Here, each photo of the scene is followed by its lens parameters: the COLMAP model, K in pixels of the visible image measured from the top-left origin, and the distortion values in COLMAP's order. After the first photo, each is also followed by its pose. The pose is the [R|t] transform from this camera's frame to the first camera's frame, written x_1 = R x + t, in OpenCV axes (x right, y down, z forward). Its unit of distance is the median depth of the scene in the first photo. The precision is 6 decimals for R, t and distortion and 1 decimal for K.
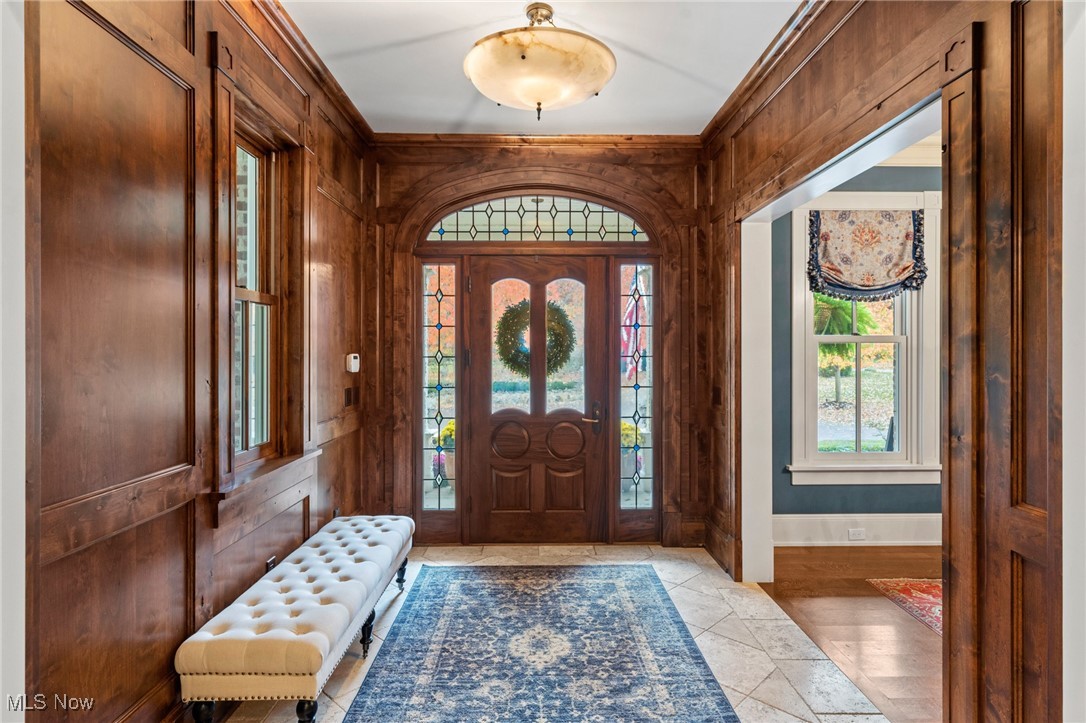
lens RADIAL K [[580.8, 0, 544.9], [0, 580.8, 364.3], [0, 0, 1]] dist [0.005580, 0.000675]
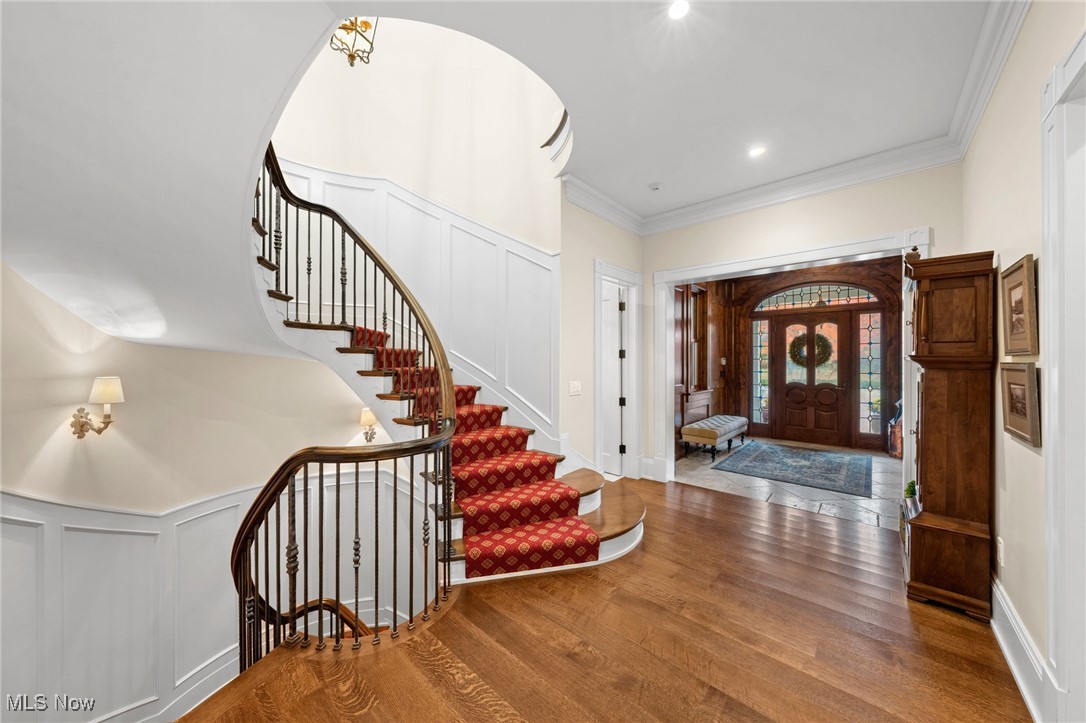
lens RADIAL K [[370.7, 0, 543.0], [0, 370.7, 361.5], [0, 0, 1]] dist [-0.001726, 0.000113]
pose [[0.726184, -0.001142, -0.687500, 0.218105], [-0.006814, 0.999938, -0.008859, 0.016587], [0.687467, 0.011119, 0.726131, -0.730623]]
